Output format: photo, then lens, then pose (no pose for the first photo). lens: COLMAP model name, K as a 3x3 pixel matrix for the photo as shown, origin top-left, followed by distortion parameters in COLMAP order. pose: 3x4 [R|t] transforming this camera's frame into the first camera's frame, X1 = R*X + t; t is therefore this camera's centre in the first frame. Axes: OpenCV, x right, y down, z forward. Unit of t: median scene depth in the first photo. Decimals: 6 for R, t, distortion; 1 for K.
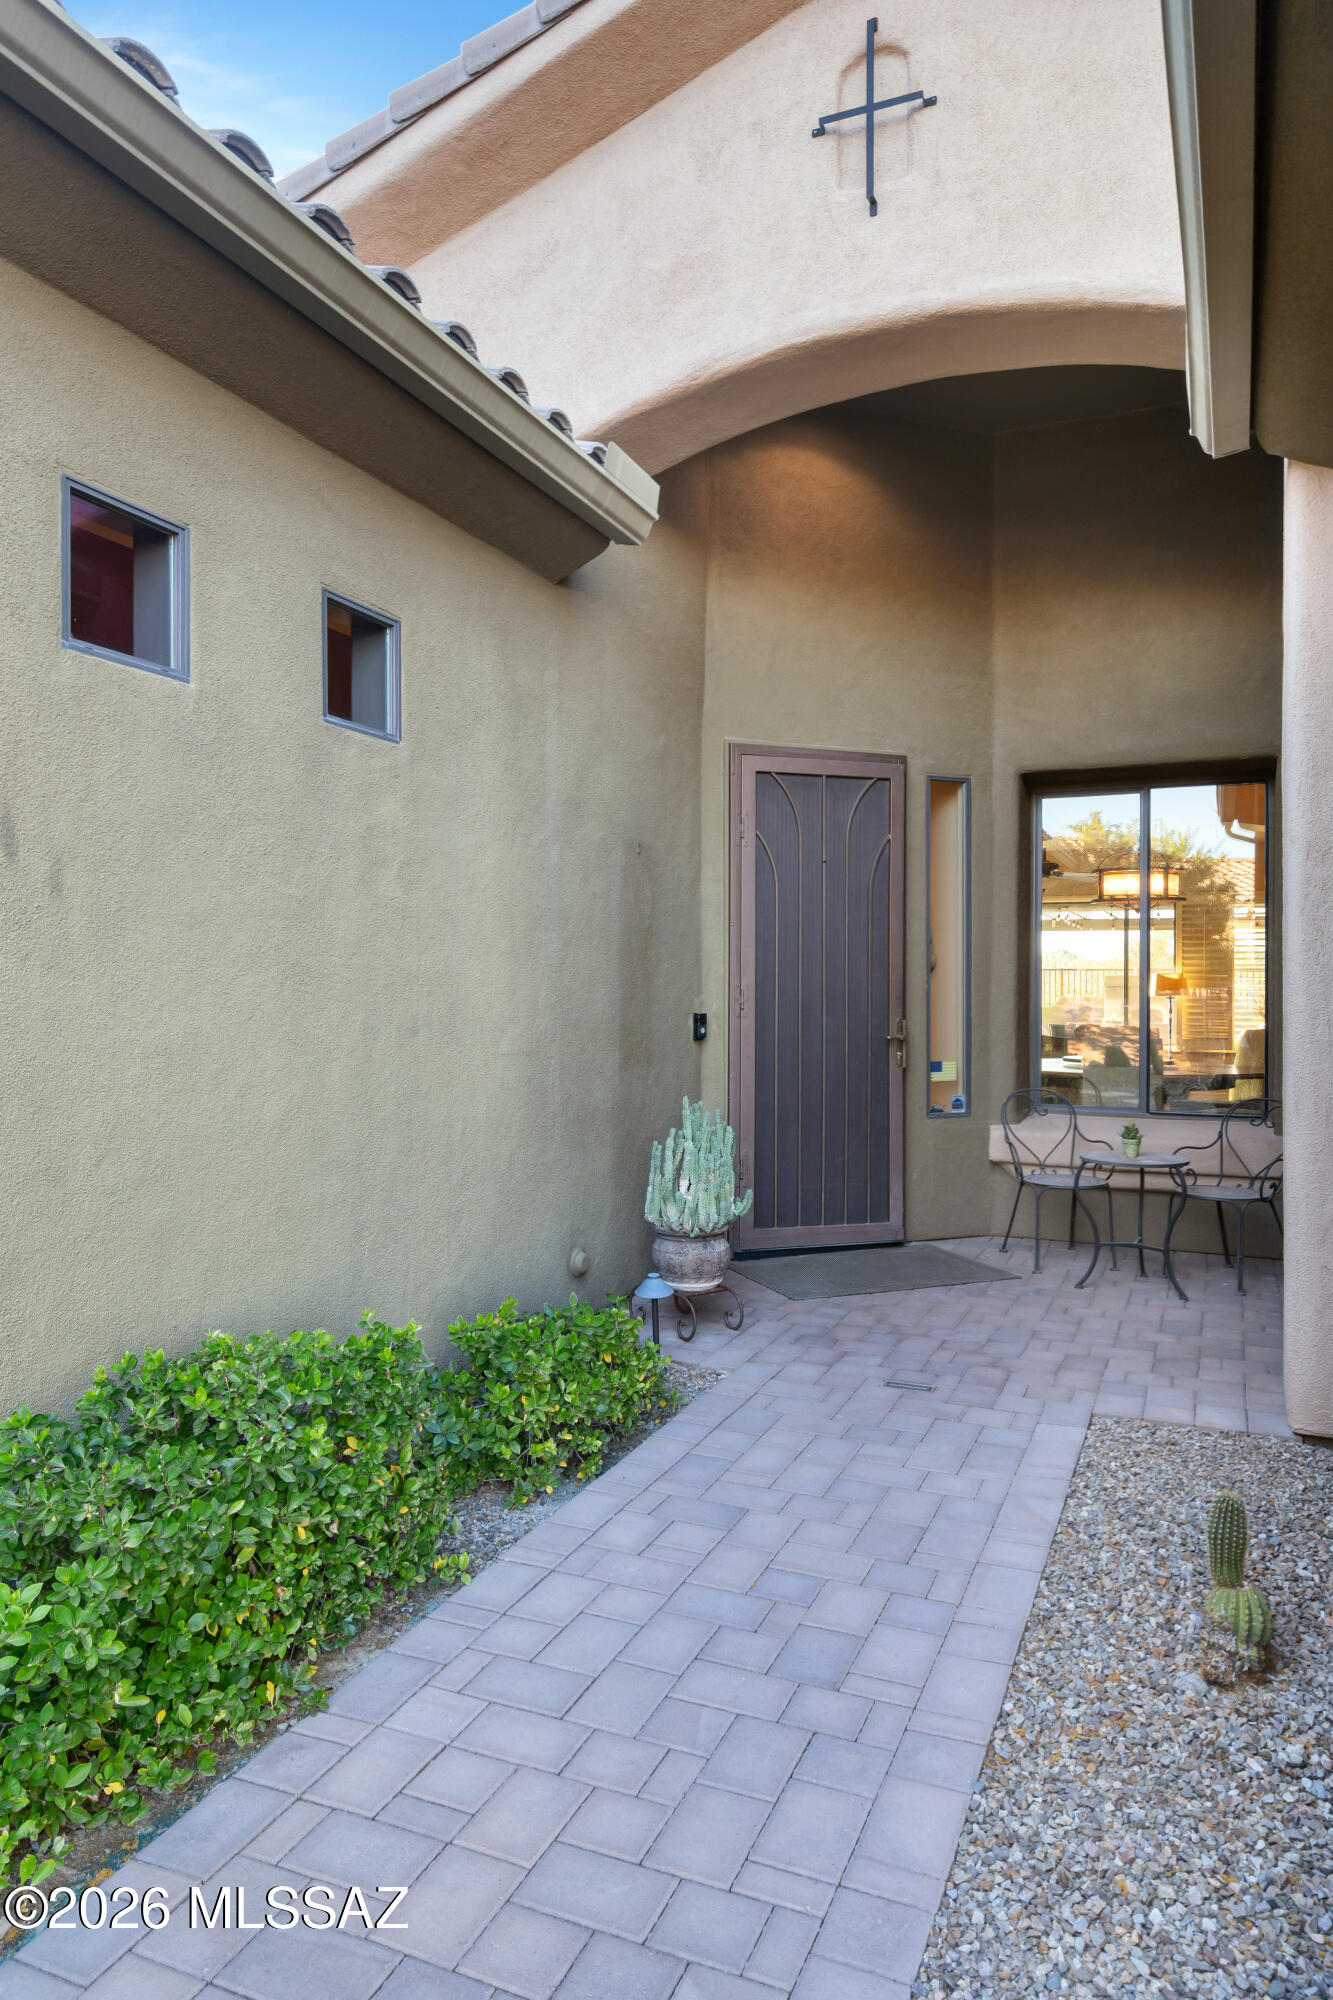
lens RADIAL K [[1280.6, 0, 666.5], [0, 1280.6, 1000.0], [0, 0, 1]] dist [0.001035, 0.000200]
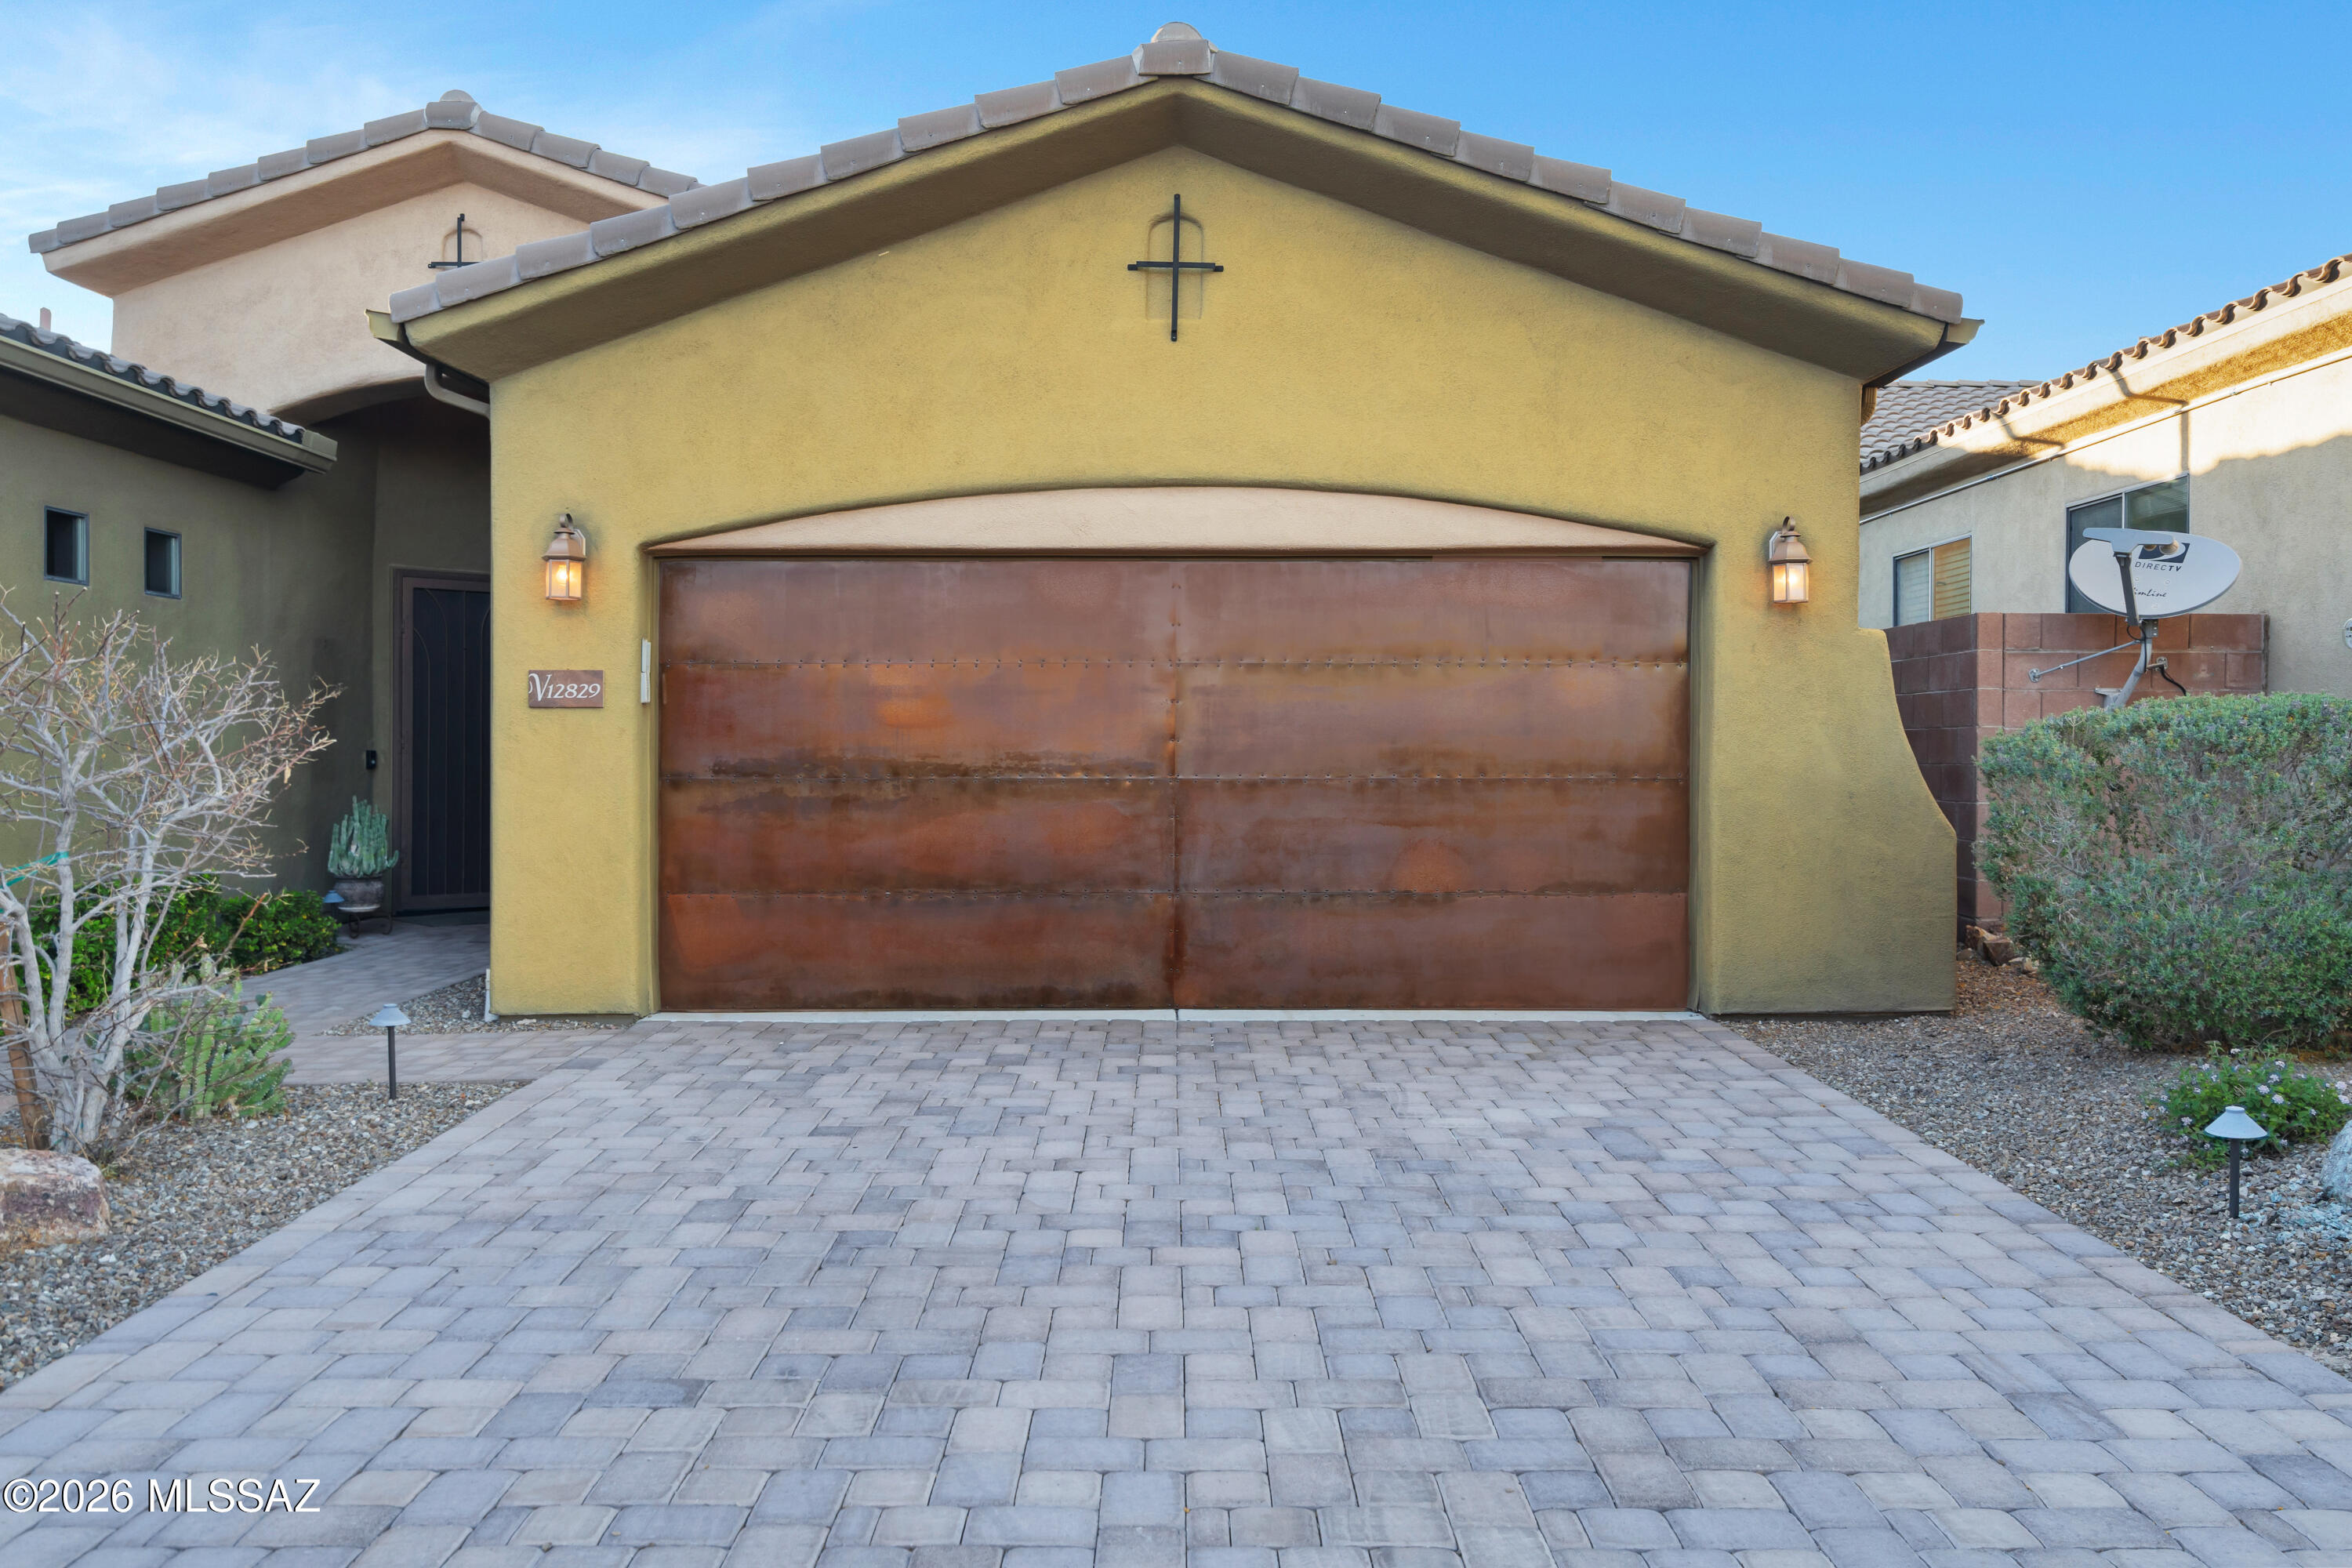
lens RADIAL K [[1795.9, 0, 1174.4], [0, 1795.9, 733.6], [0, 0, 1]] dist [0.007508, -0.000618]
pose [[0.916808, 0.000108, 0.399328, 0.058928], [0.007180, 0.999834, -0.016753, 0.040648], [-0.399264, 0.018226, 0.916655, -1.615092]]
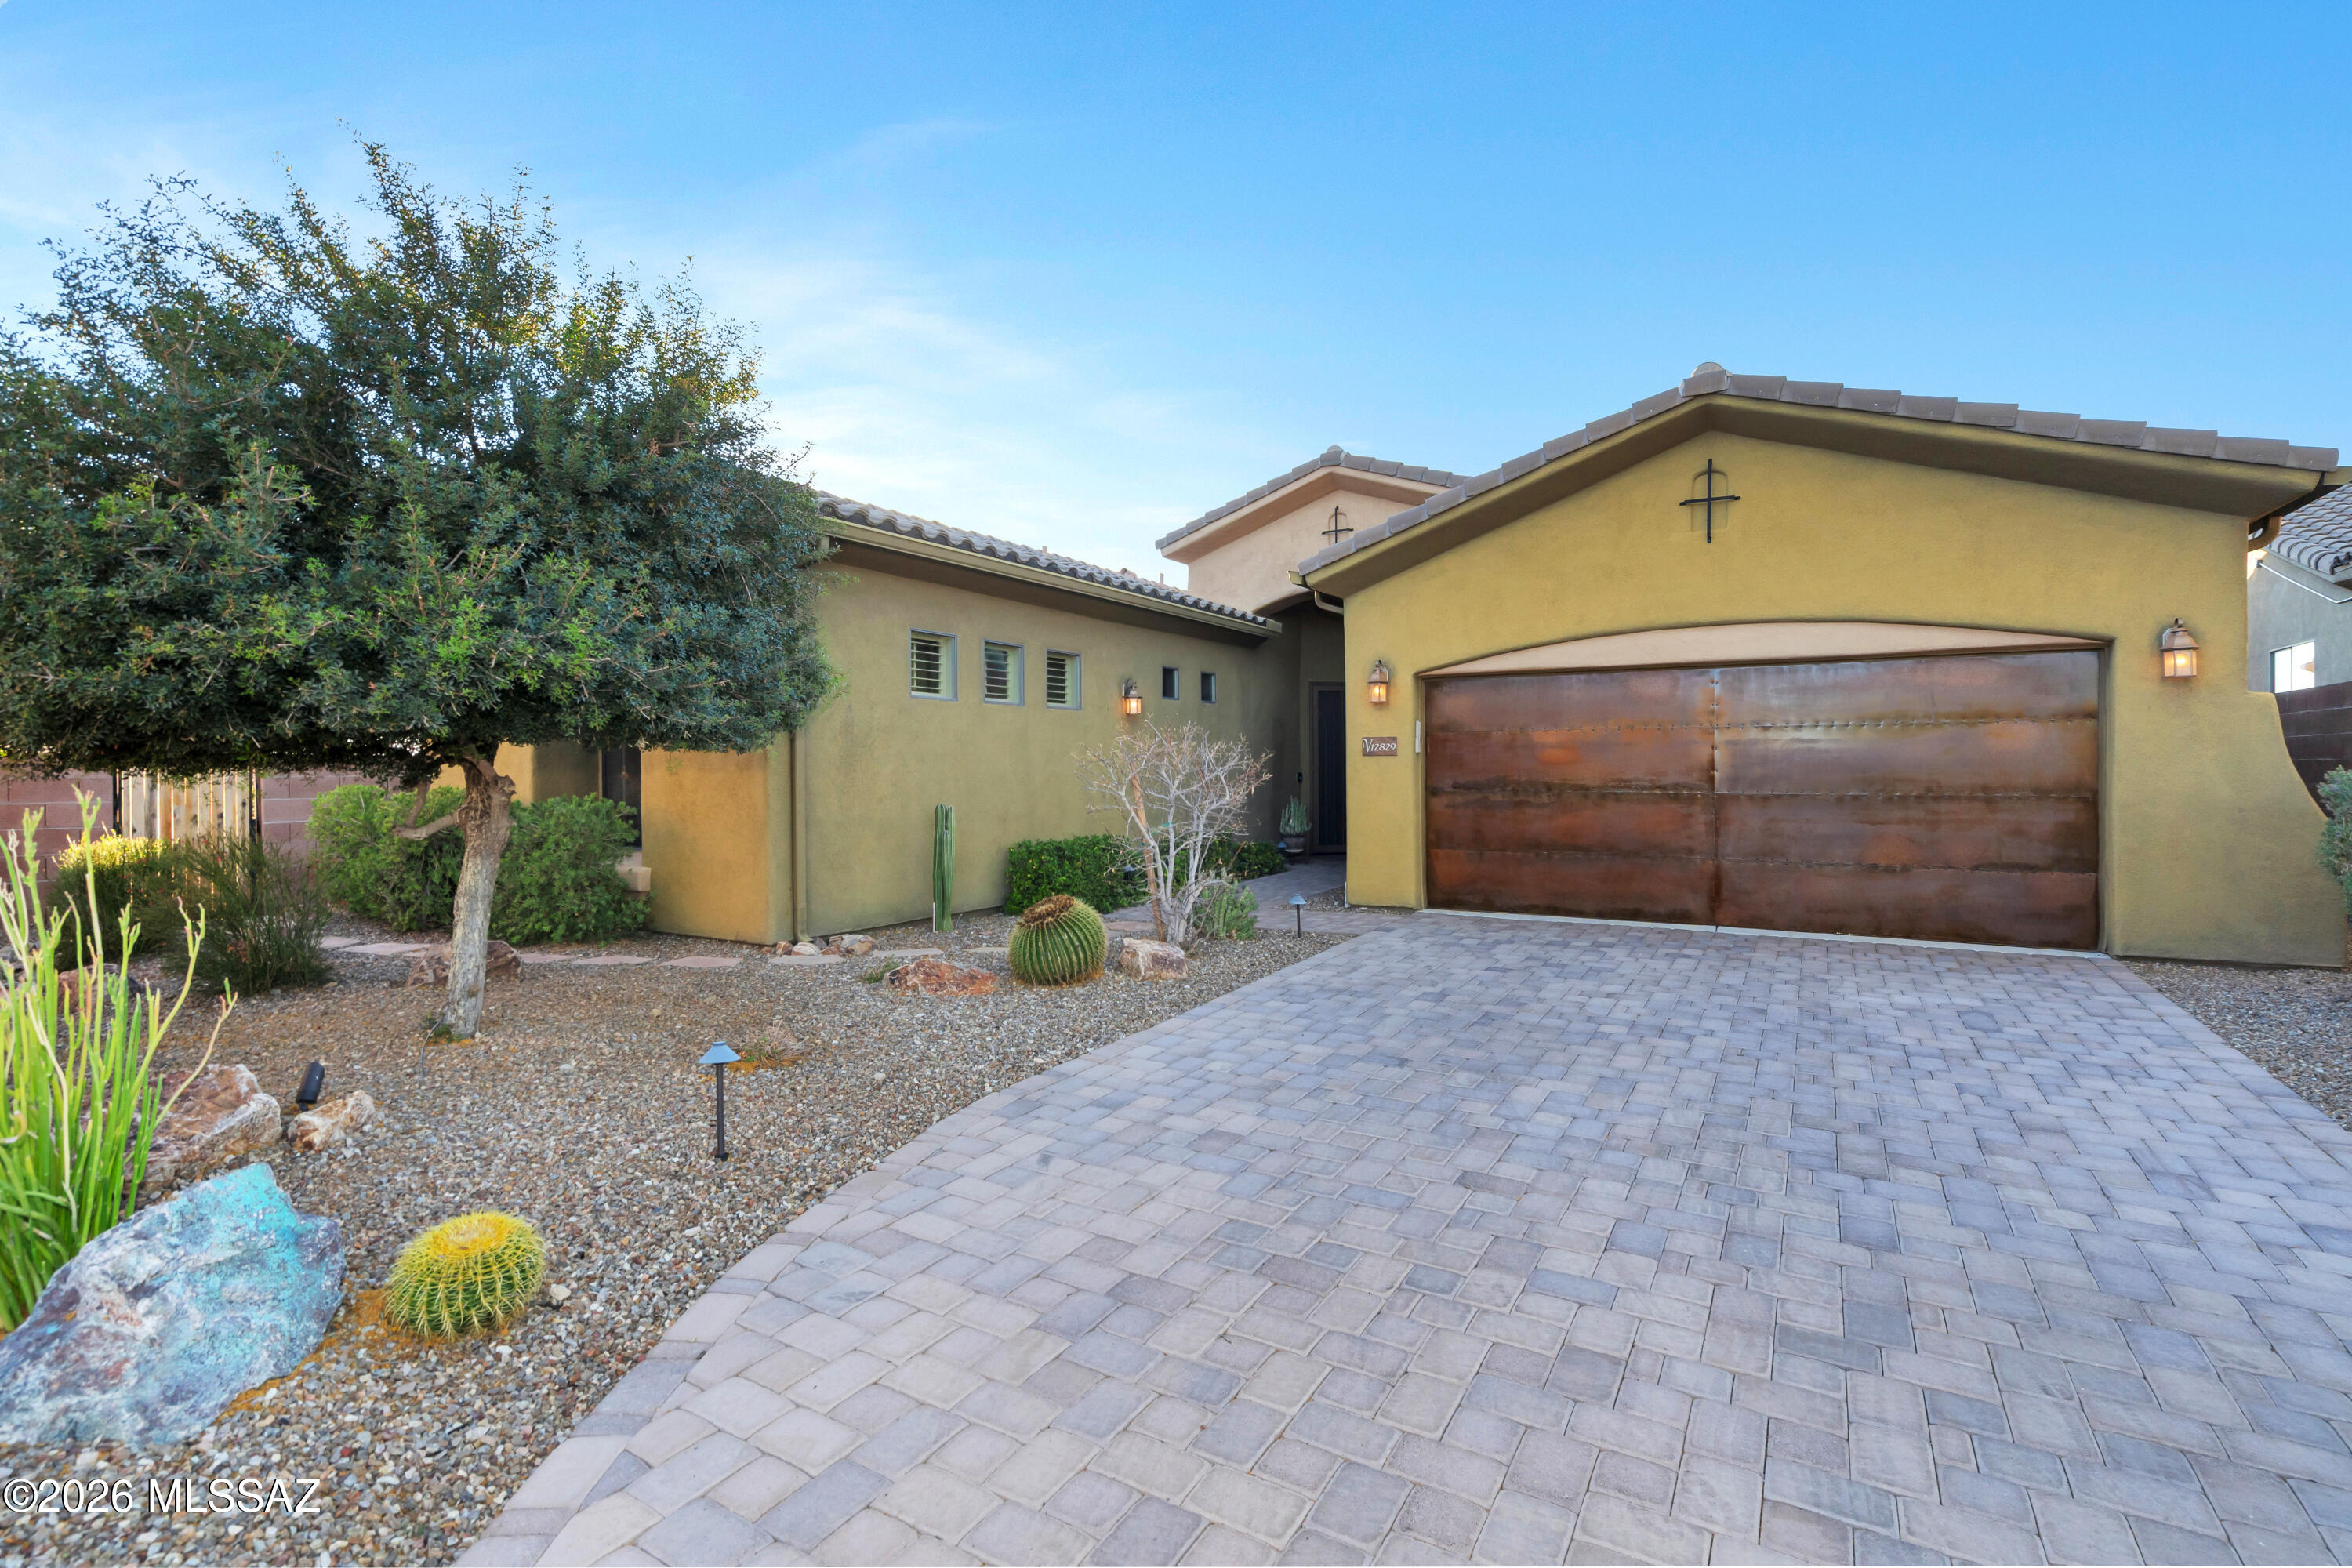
lens RADIAL K [[1063.2, 0, 1193.0], [0, 1063.2, 780.7], [0, 0, 1]] dist [-0.003002, -0.000278]
pose [[0.992707, -0.004810, -0.120457, 0.097590], [0.005279, 0.999980, 0.003576, 0.023903], [0.120437, -0.004185, 0.992712, -1.883179]]
